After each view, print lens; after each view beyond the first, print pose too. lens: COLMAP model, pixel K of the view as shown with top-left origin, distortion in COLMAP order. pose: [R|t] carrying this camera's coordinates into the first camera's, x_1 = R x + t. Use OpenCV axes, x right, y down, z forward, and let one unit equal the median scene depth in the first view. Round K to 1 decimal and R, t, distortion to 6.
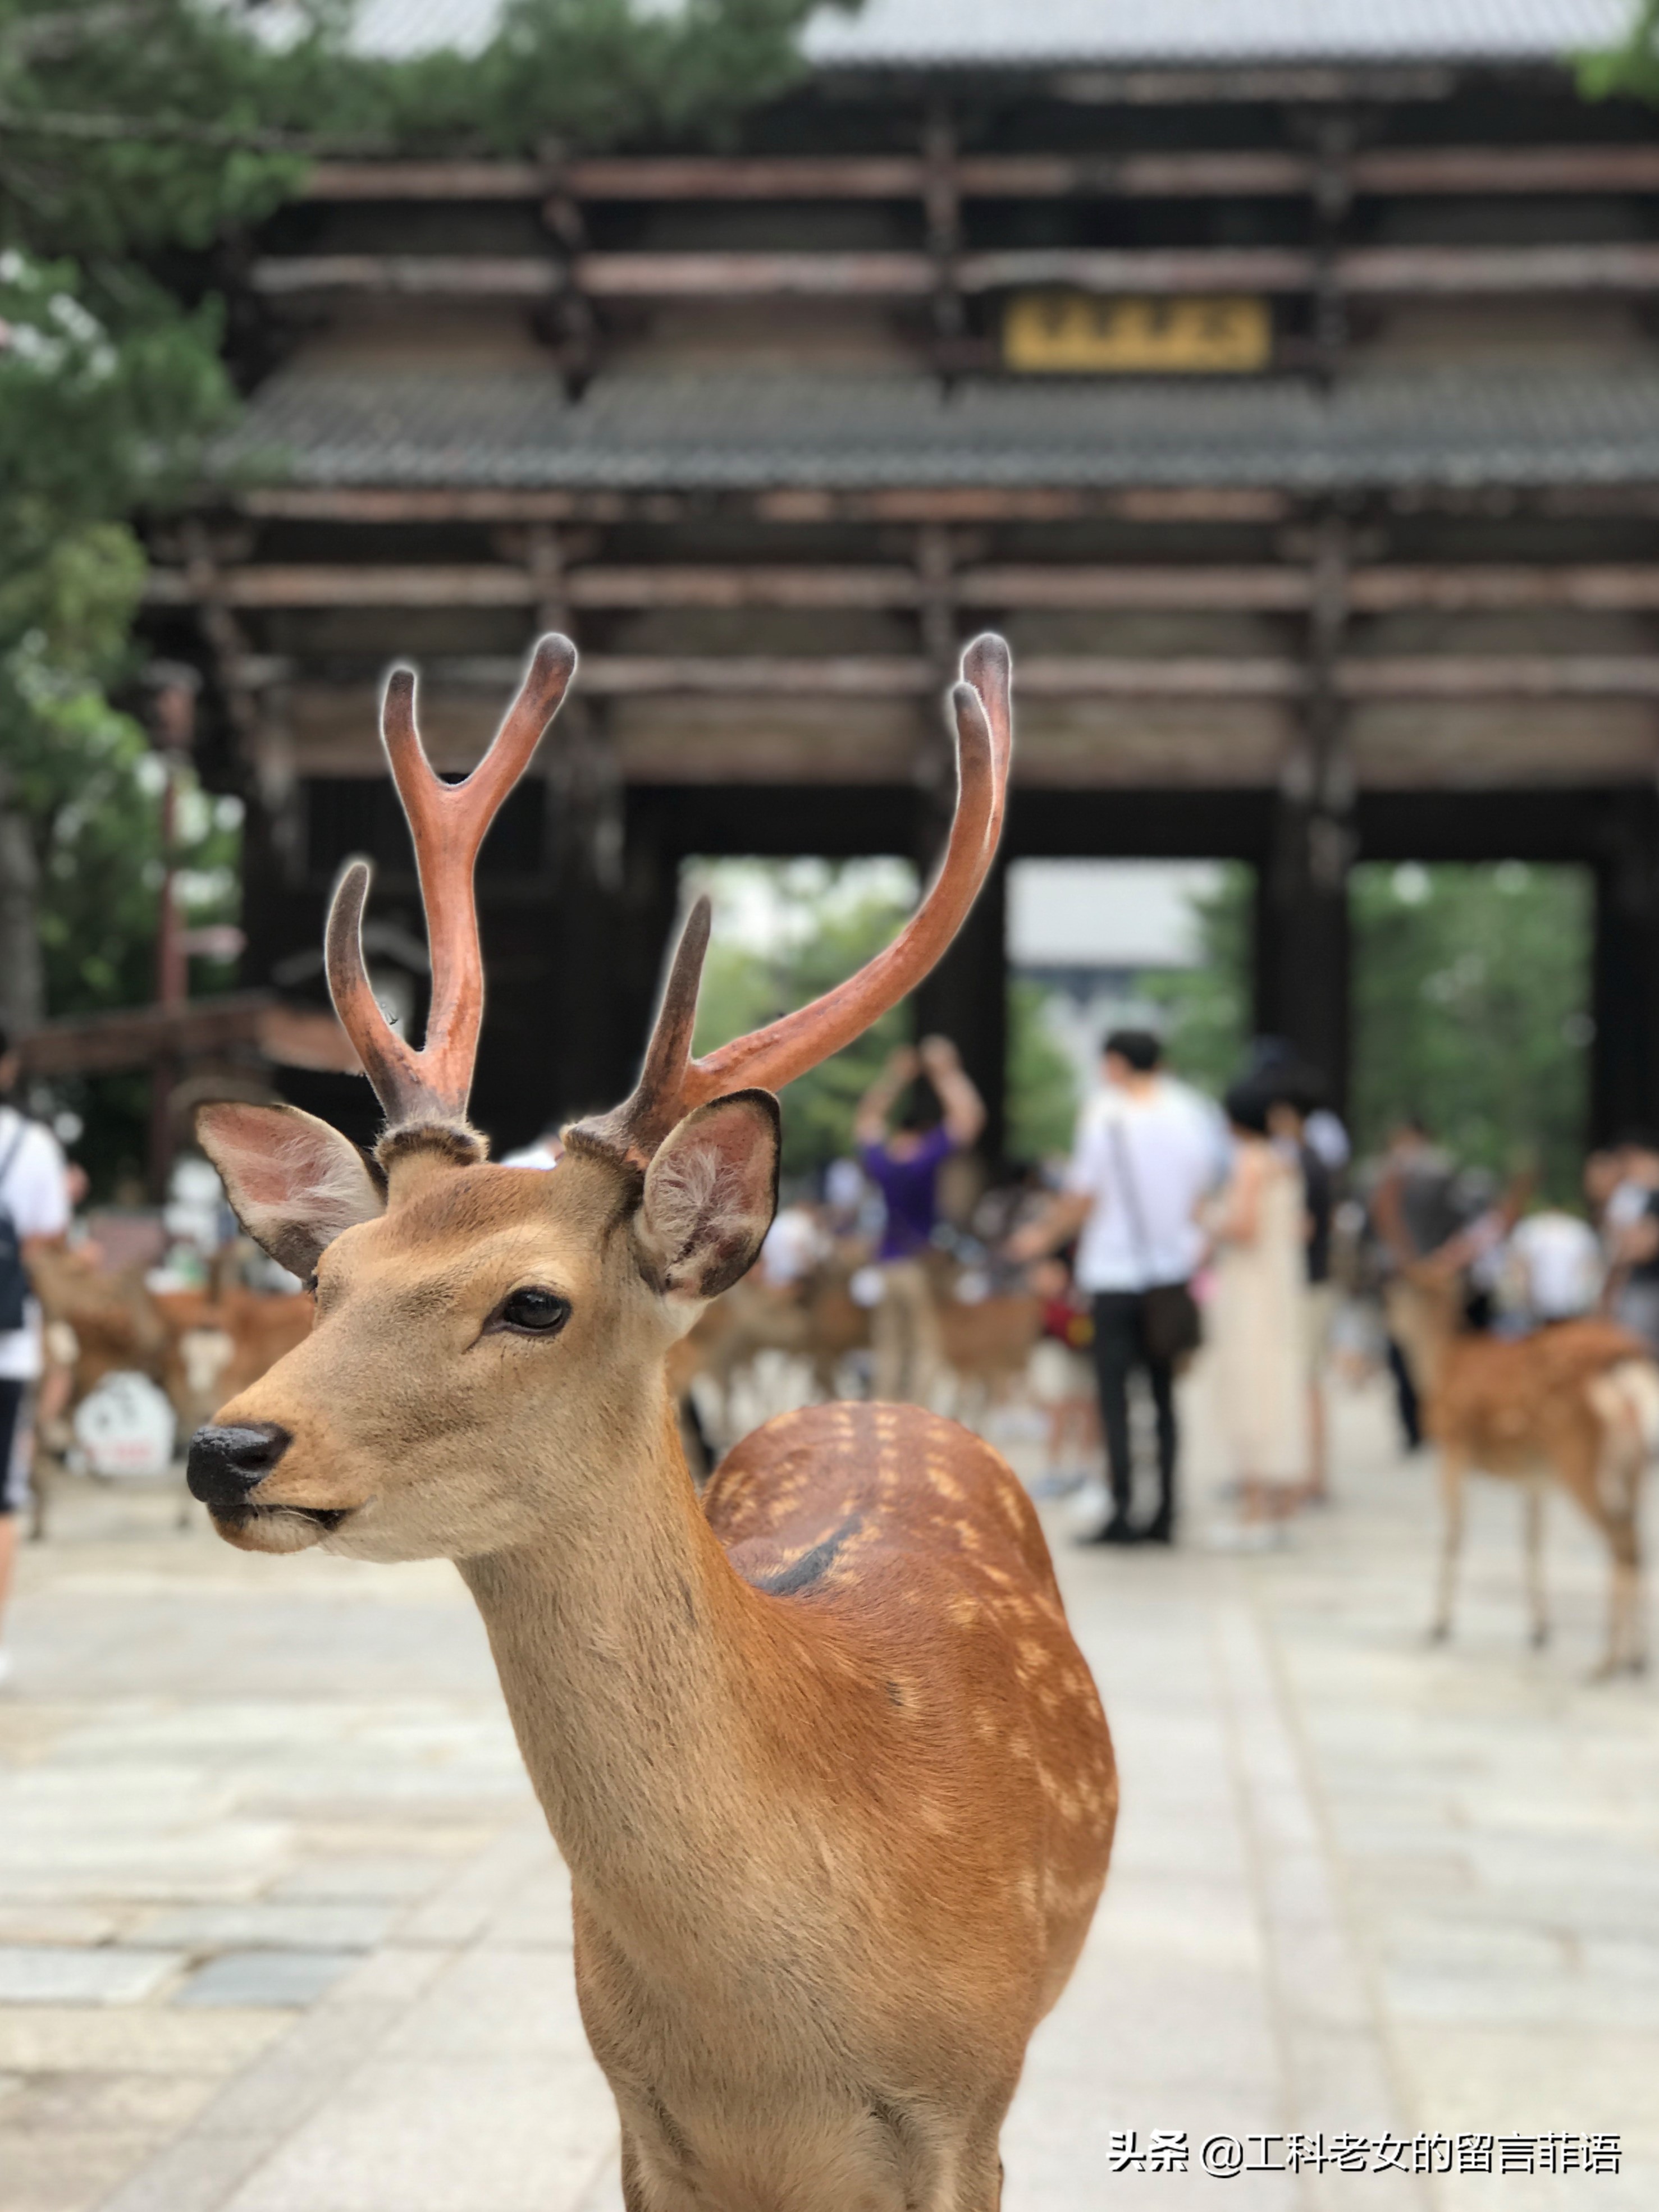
lens RADIAL K [[4744.4, 0, 829.5], [0, 4744.4, 1106.0], [0, 0, 1]] dist [-0.147223, 2.286540]
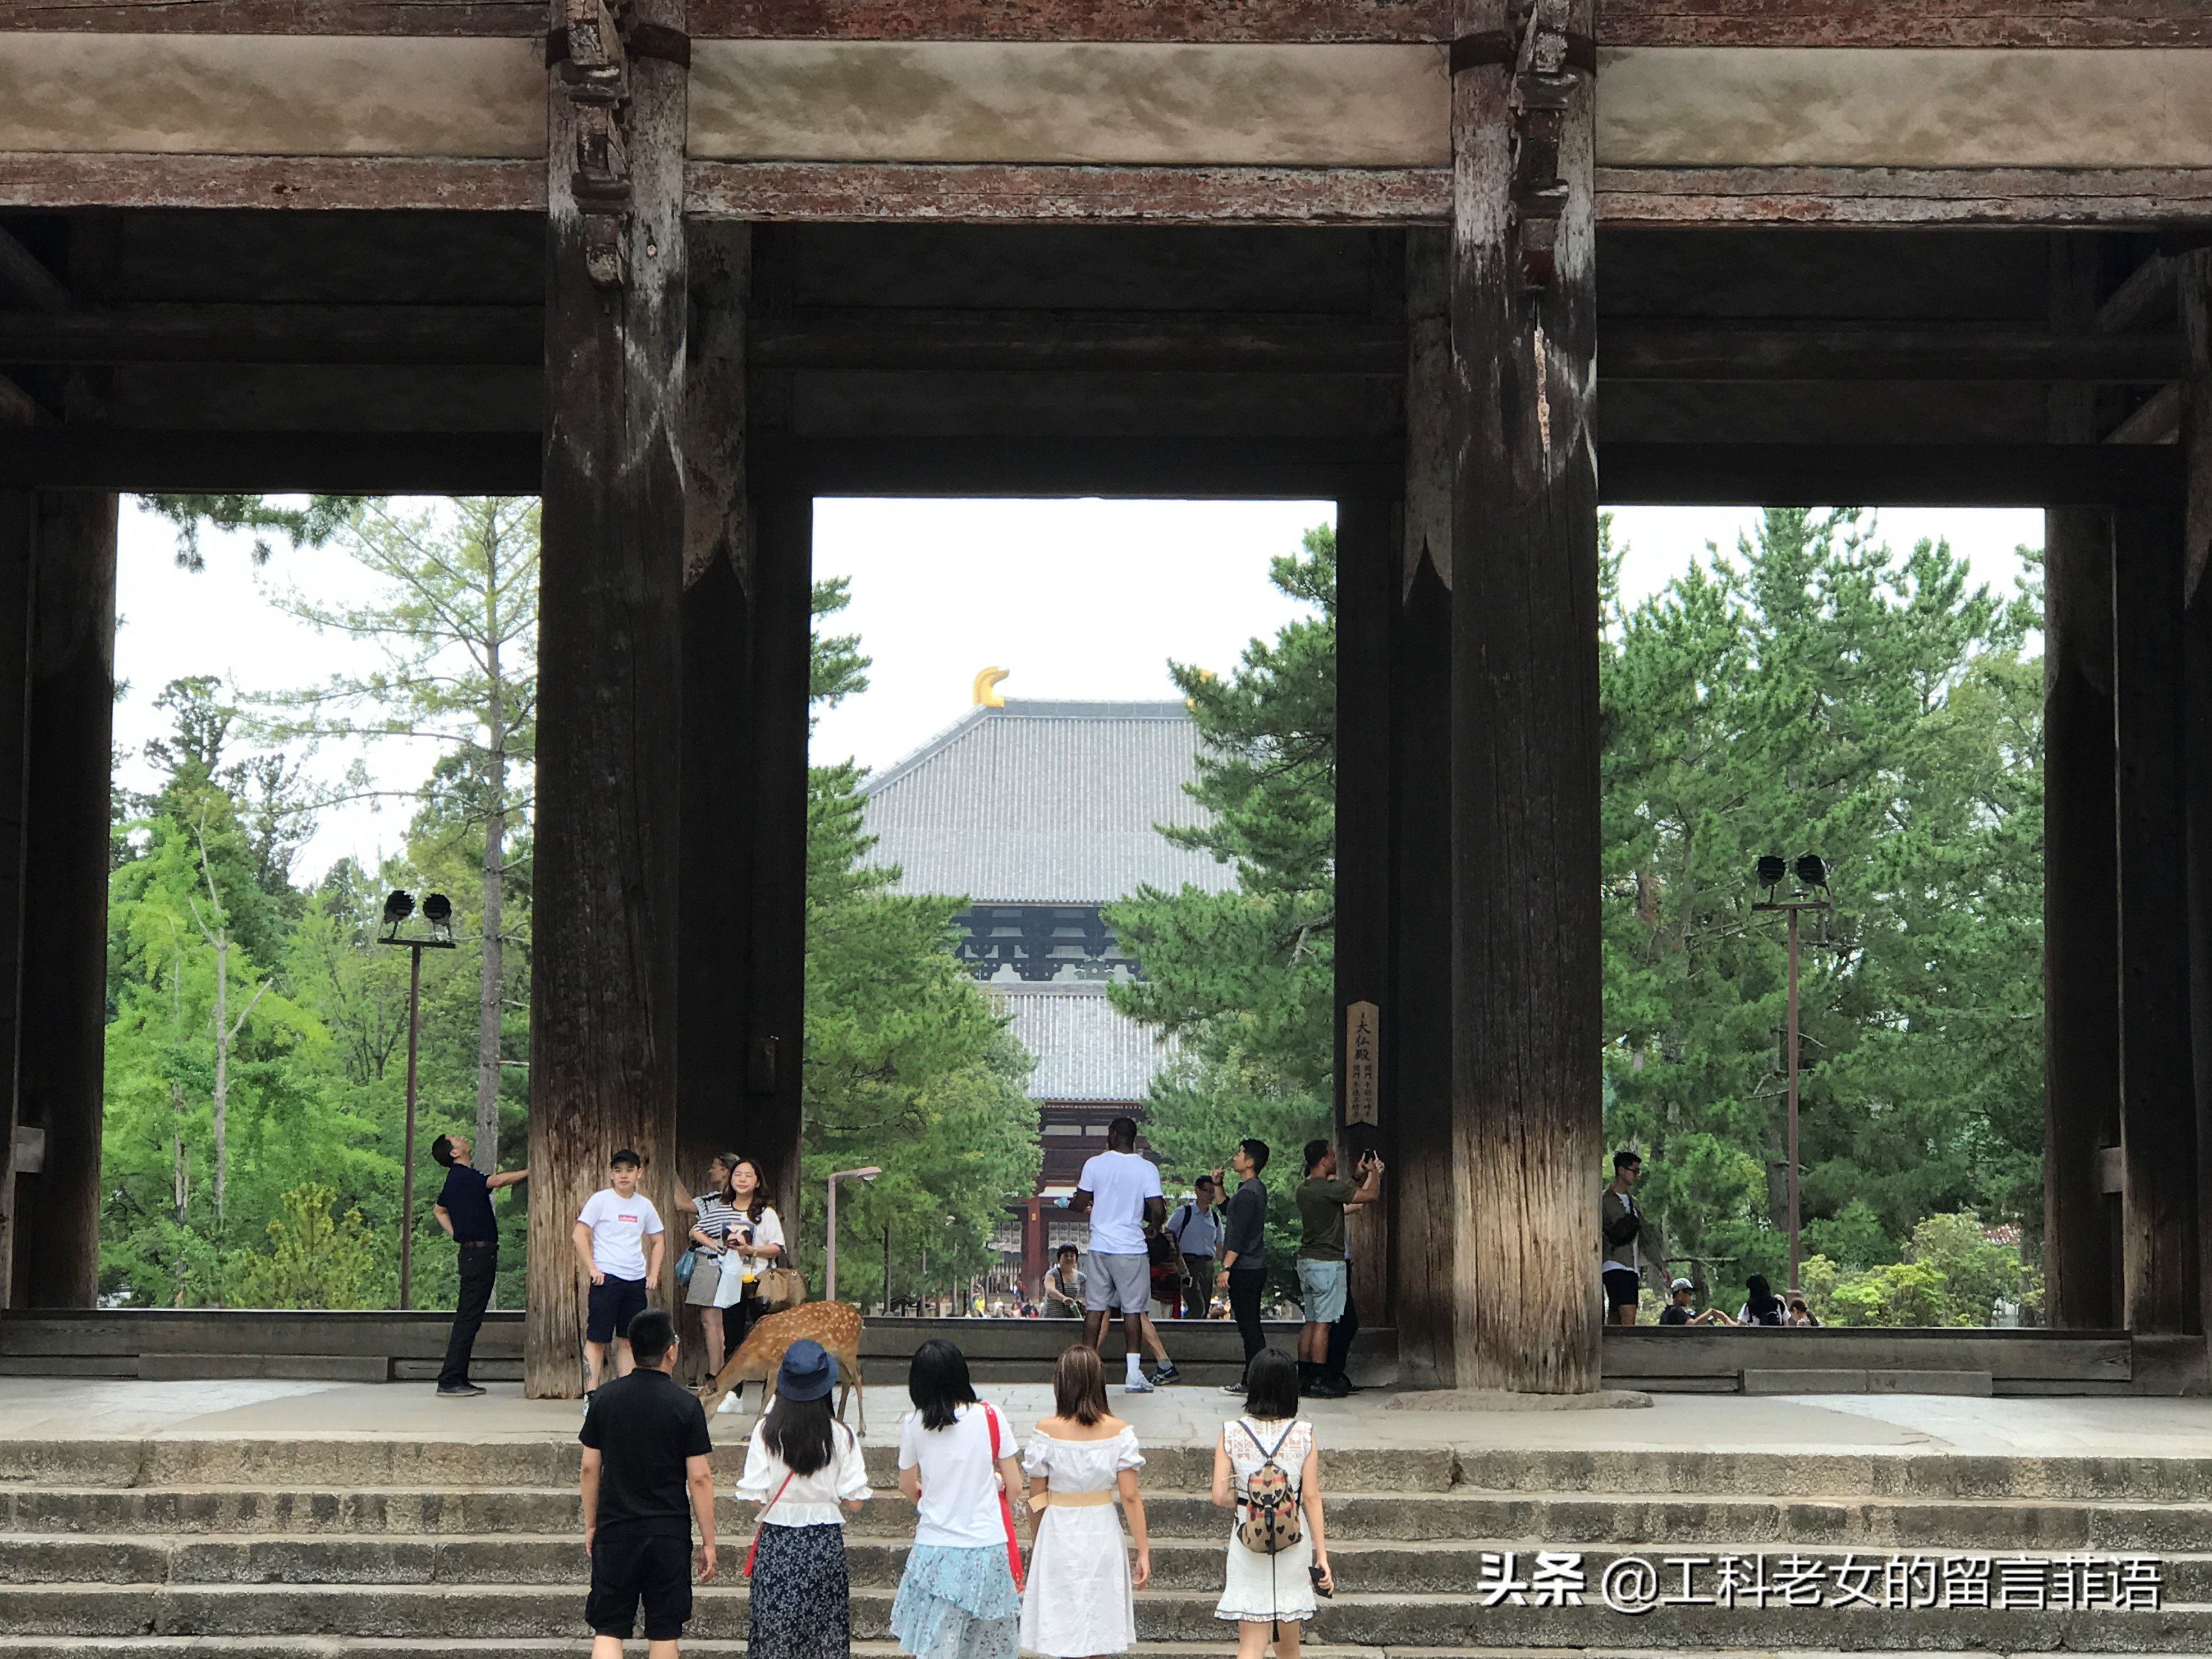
lens RADIAL K [[4709.4, 0, 1106.0], [0, 4709.4, 829.5], [0, 0, 1]] dist [-0.043508, 0.710644]
pose [[0.998090, -0.003775, 0.061654, 0.042477], [0.008092, 0.997520, -0.069920, 0.011959], [-0.061237, 0.070285, 0.995646, 0.610113]]
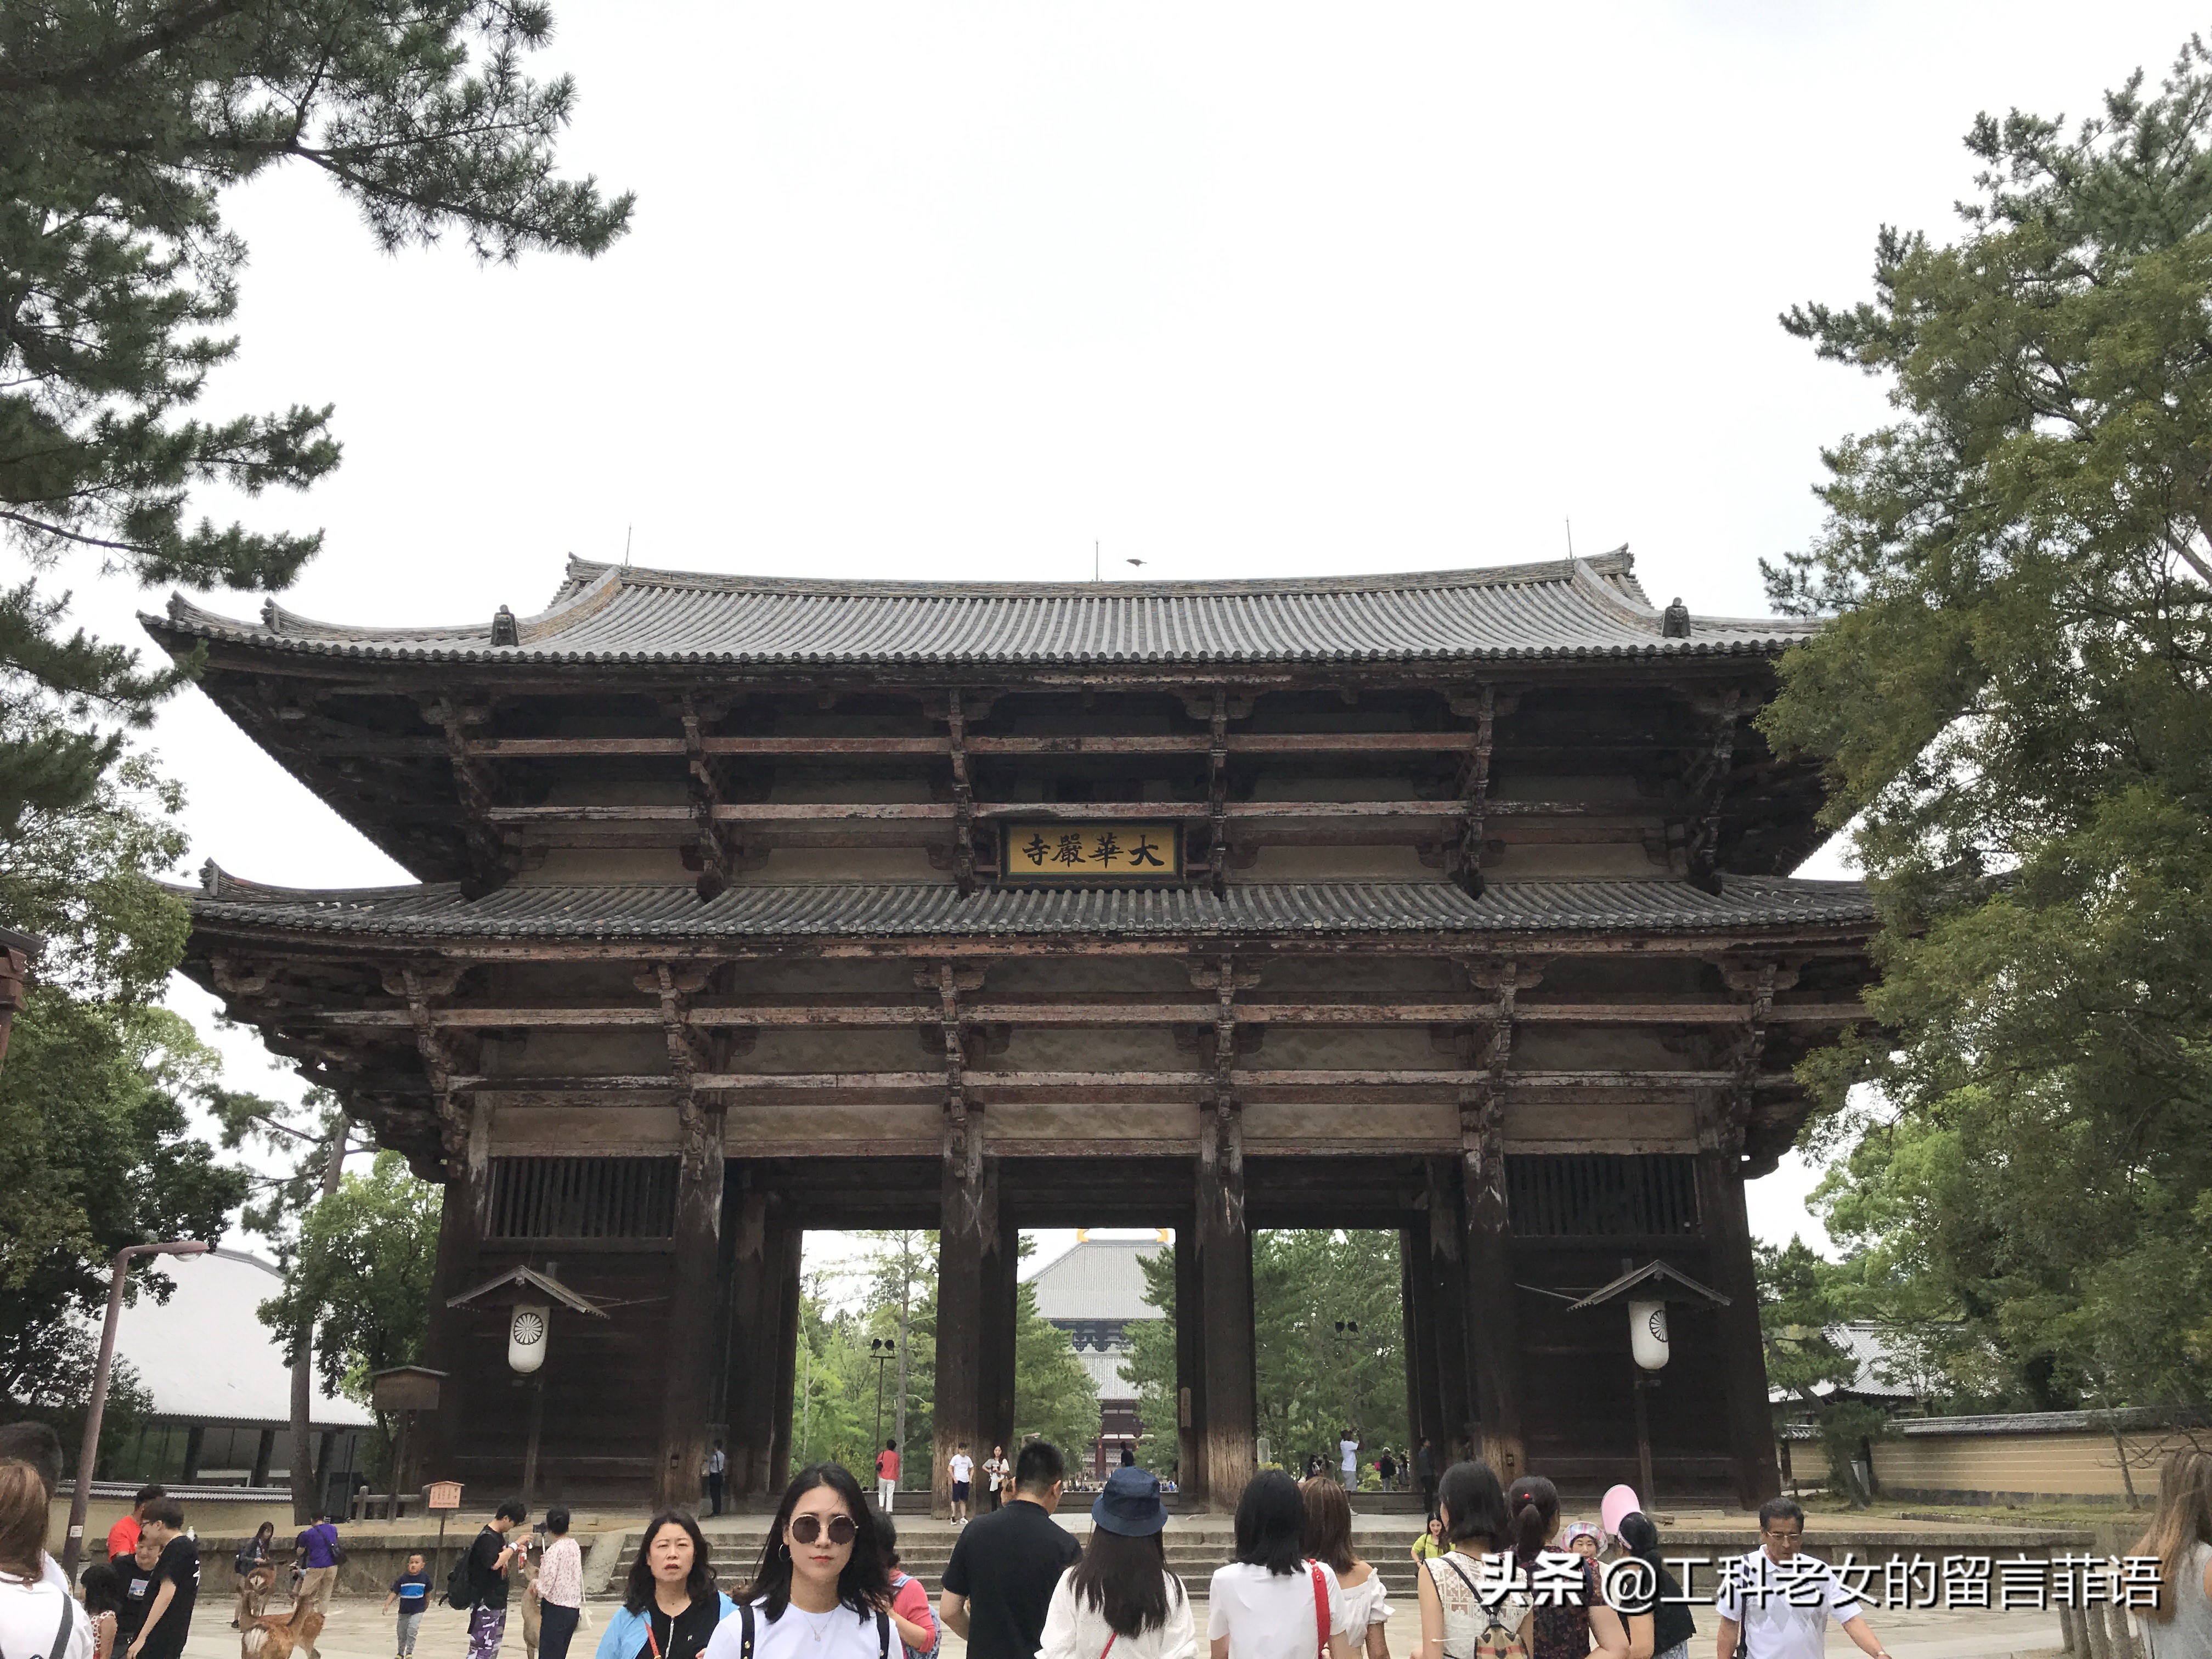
lens RADIAL K [[1812.0, 0, 1116.2], [0, 1812.0, 820.0], [0, 0, 1]] dist [0.214661, -0.776608]
pose [[0.998521, -0.000356, 0.054363, 0.041856], [0.017167, 0.950876, -0.309095, 0.005029], [-0.051583, 0.309571, 0.949476, 0.452661]]
